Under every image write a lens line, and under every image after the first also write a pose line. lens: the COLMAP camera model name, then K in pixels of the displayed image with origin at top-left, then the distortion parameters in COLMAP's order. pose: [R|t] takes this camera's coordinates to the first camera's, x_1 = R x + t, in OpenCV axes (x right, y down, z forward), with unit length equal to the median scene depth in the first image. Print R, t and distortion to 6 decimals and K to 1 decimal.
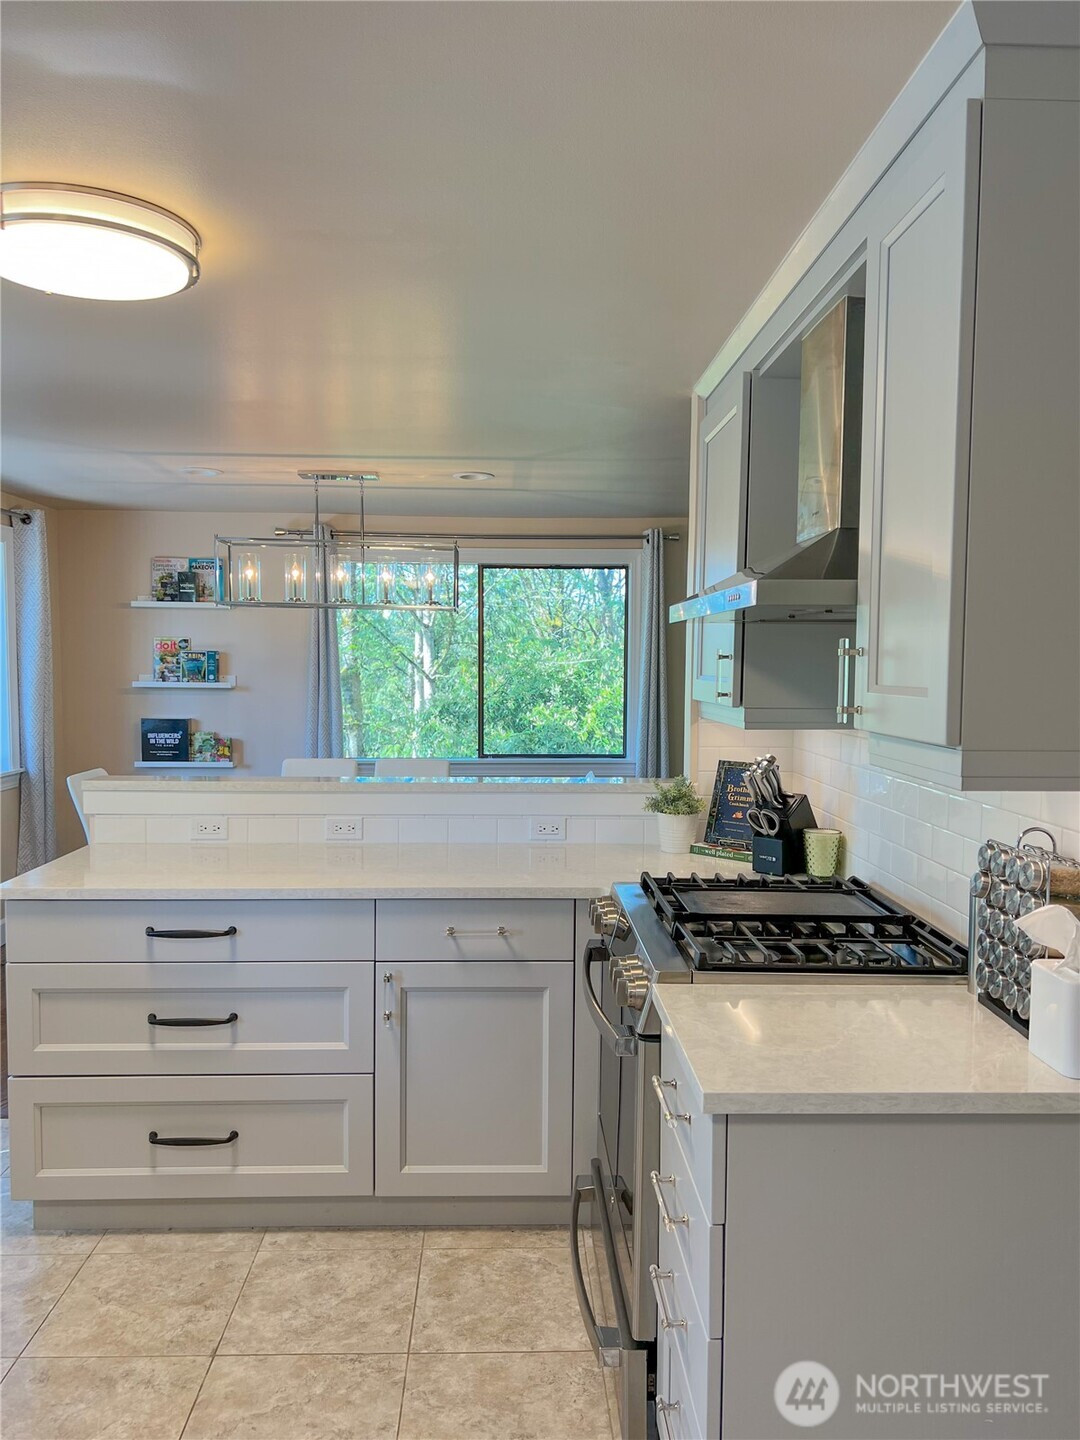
lens RADIAL K [[1080.5, 0, 544.7], [0, 1080.5, 722.1], [0, 0, 1]] dist [0.043844, -0.052043]
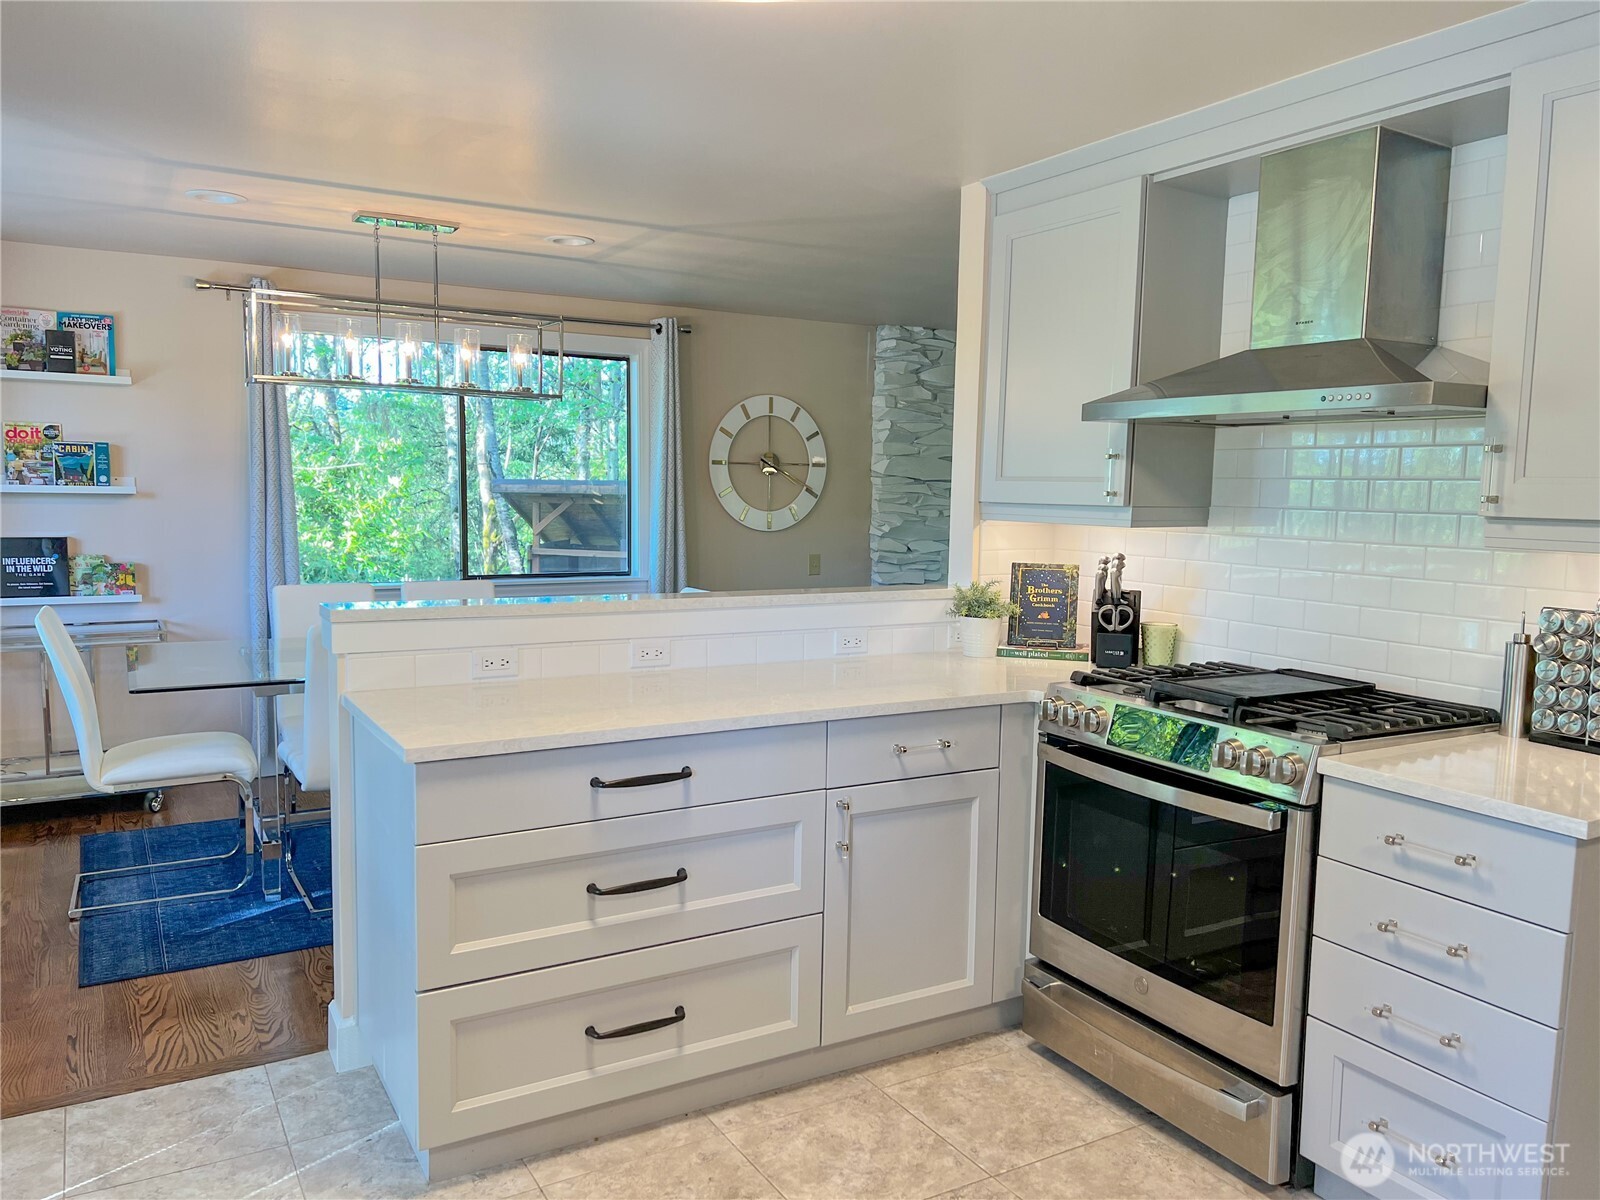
lens RADIAL K [[1200.6, 0, 802.4], [0, 1200.6, 602.1], [0, 0, 1]] dist [0.043844, -0.052043]
pose [[0.879245, -0.039228, 0.474752, -0.545569], [0.015636, 0.998443, 0.053543, 0.009310], [-0.476113, -0.039654, 0.878490, 0.116823]]
